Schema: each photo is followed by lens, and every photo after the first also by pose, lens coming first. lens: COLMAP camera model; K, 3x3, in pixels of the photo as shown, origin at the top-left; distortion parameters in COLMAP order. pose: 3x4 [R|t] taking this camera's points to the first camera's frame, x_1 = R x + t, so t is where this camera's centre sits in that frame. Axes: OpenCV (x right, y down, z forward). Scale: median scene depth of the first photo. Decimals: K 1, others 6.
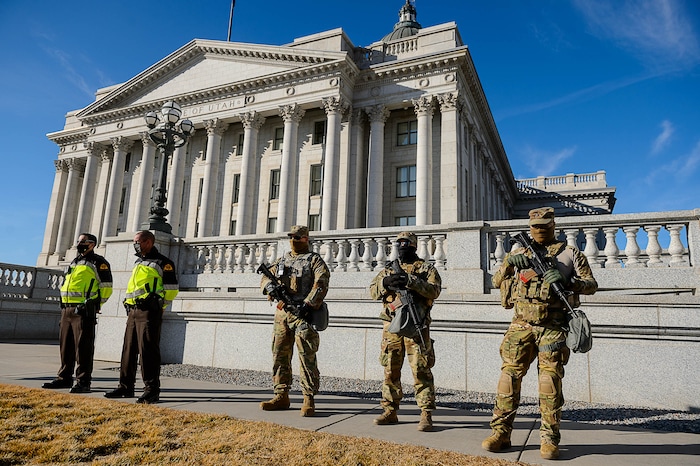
lens RADIAL K [[454.8, 0, 350.0], [0, 454.8, 233.0], [0, 0, 1]] dist [0.043041, 0.000024]
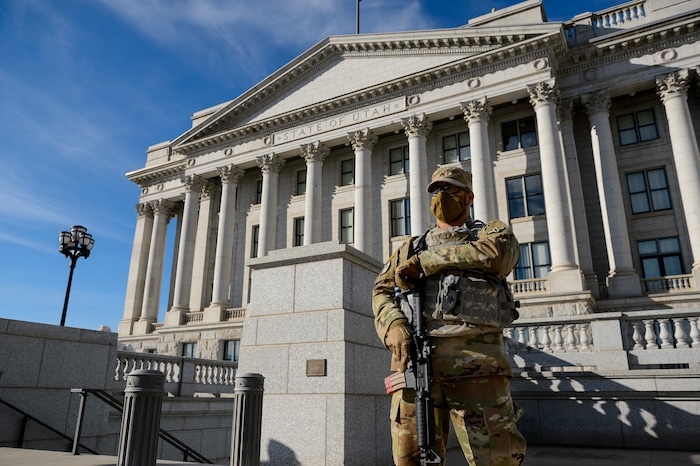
lens RADIAL K [[532.1, 0, 350.0], [0, 532.1, 233.0], [0, 0, 1]] dist [0.002515, 0.002829]
pose [[0.996435, -0.059244, -0.060062, -0.238134], [0.052824, 0.993240, -0.103366, 0.012405], [0.065780, 0.099825, 0.992828, 0.111088]]
